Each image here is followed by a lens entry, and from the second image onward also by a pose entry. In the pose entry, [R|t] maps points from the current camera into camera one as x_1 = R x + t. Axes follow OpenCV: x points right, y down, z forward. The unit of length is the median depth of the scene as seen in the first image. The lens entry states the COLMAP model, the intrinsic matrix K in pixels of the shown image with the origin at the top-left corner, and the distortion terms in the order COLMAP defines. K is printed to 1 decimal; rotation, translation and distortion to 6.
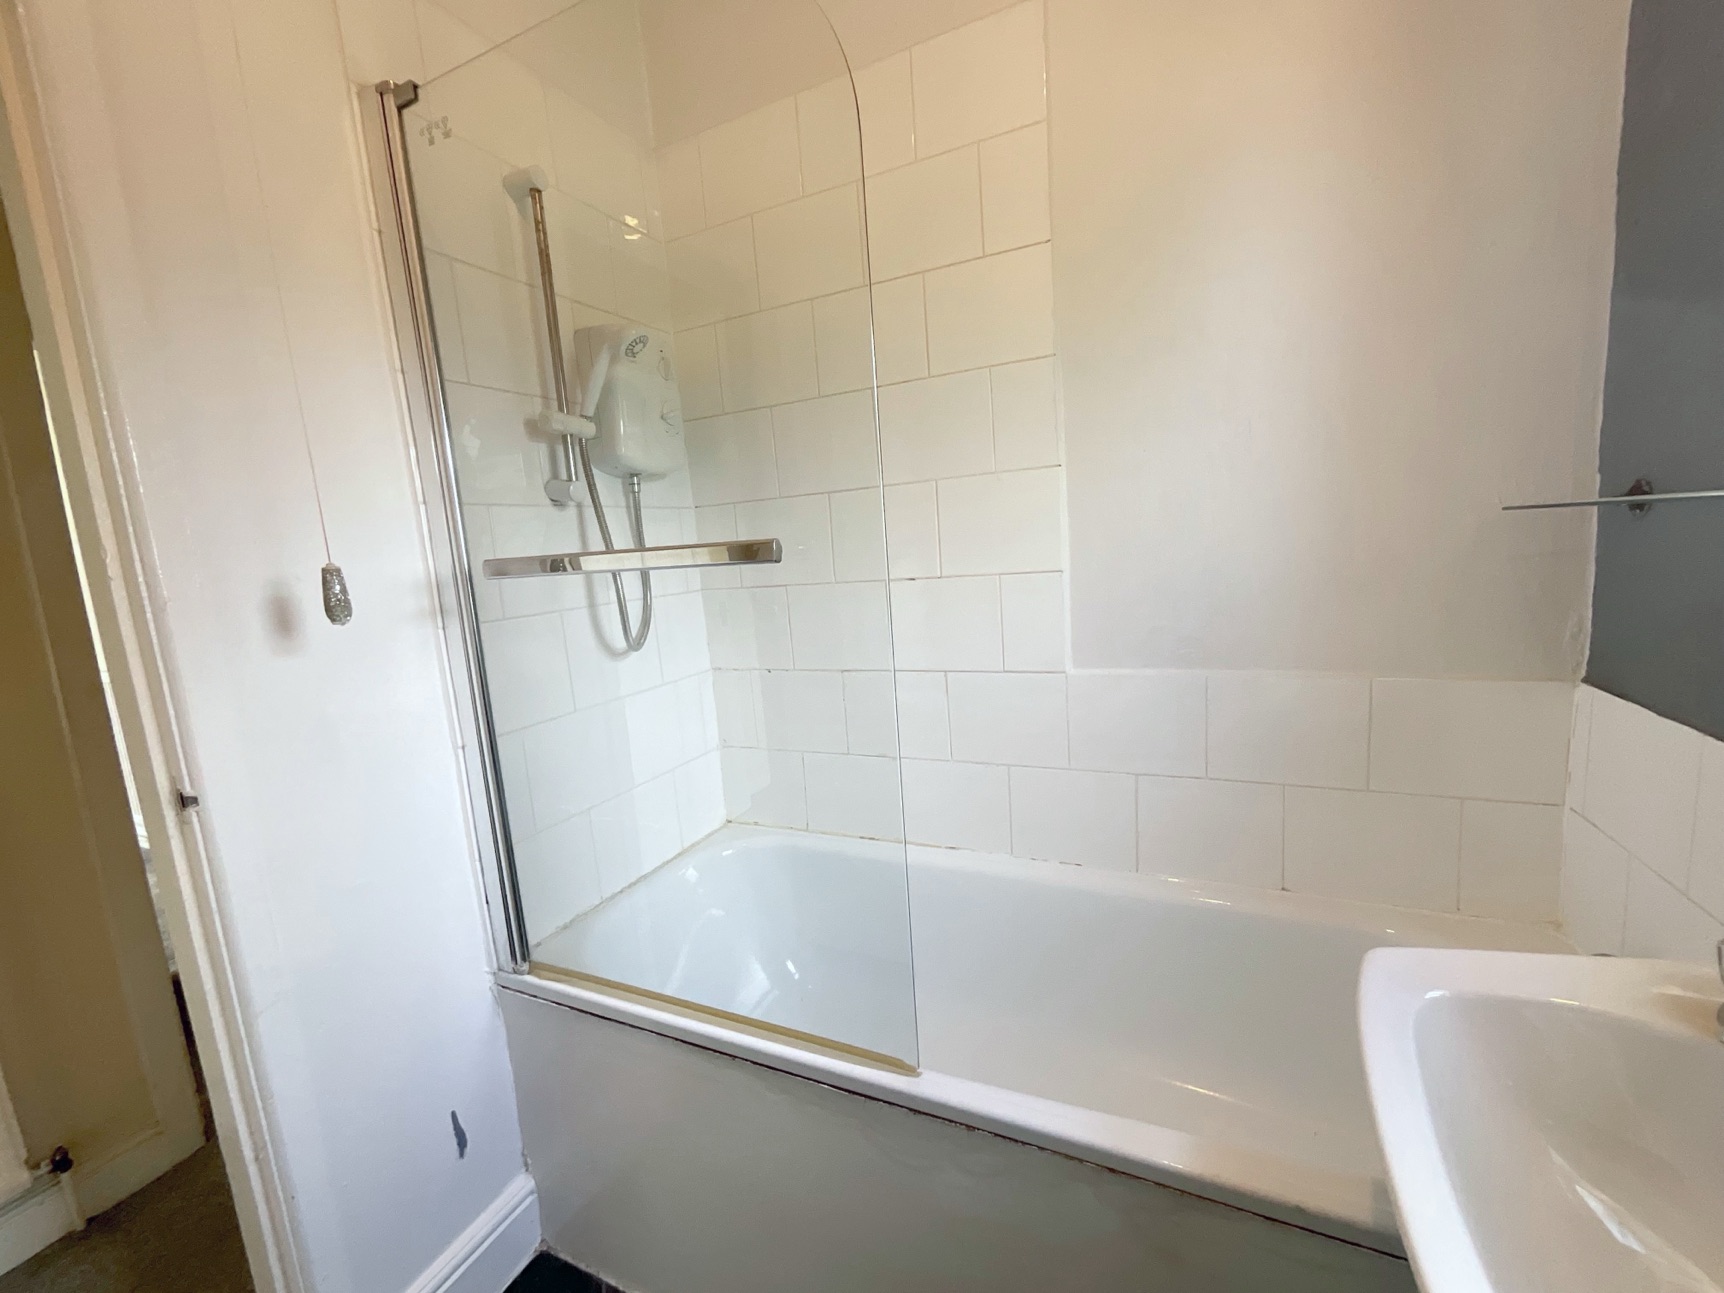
lens RADIAL K [[700.7, 0, 858.3], [0, 700.7, 647.5], [0, 0, 1]] dist [0.003180, 0.000344]
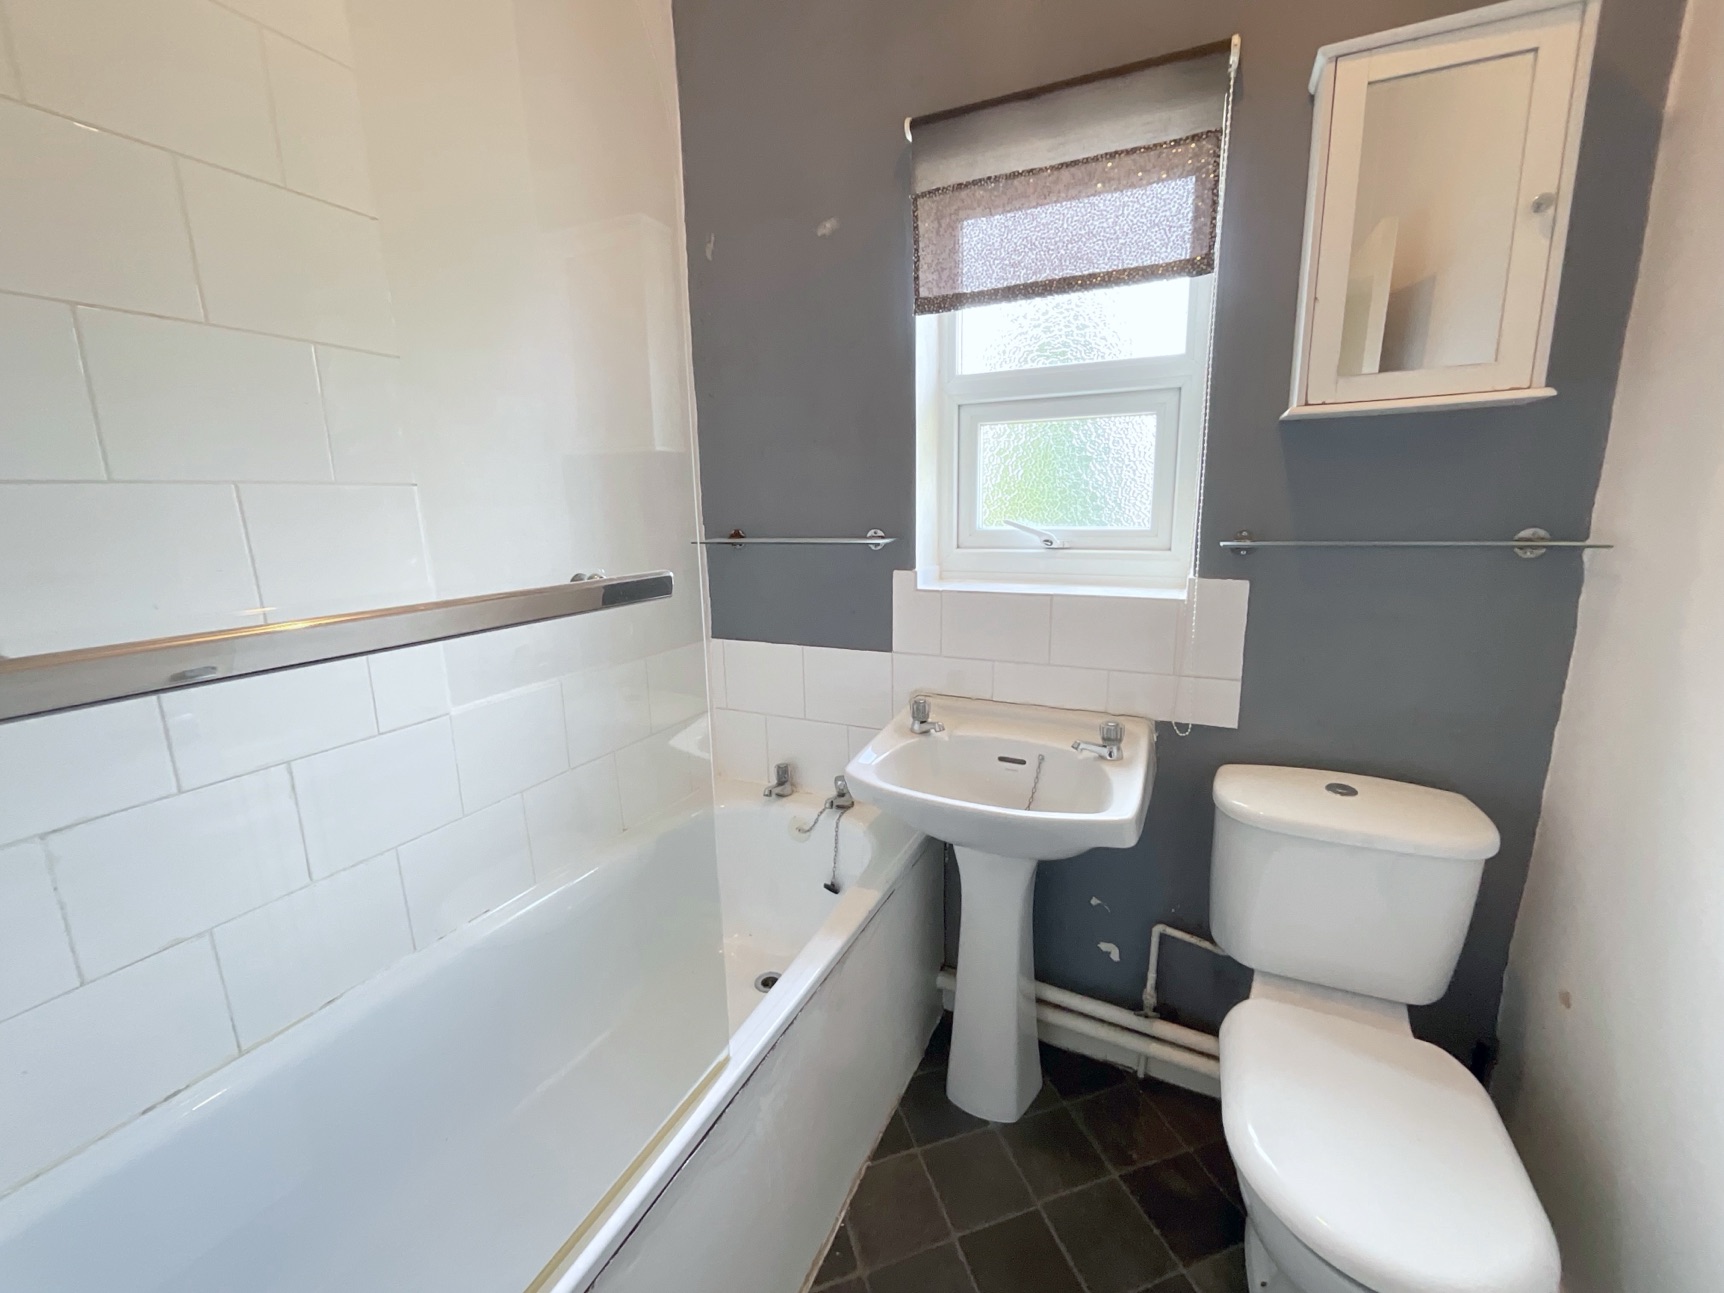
lens RADIAL K [[700.7, 0, 858.3], [0, 700.7, 647.5], [0, 0, 1]] dist [0.003180, 0.000344]
pose [[0.002253, -0.133601, 0.991033, -0.695796], [0.169265, 0.976786, 0.131296, -0.091168], [-0.985568, 0.167451, 0.024815, 0.523001]]
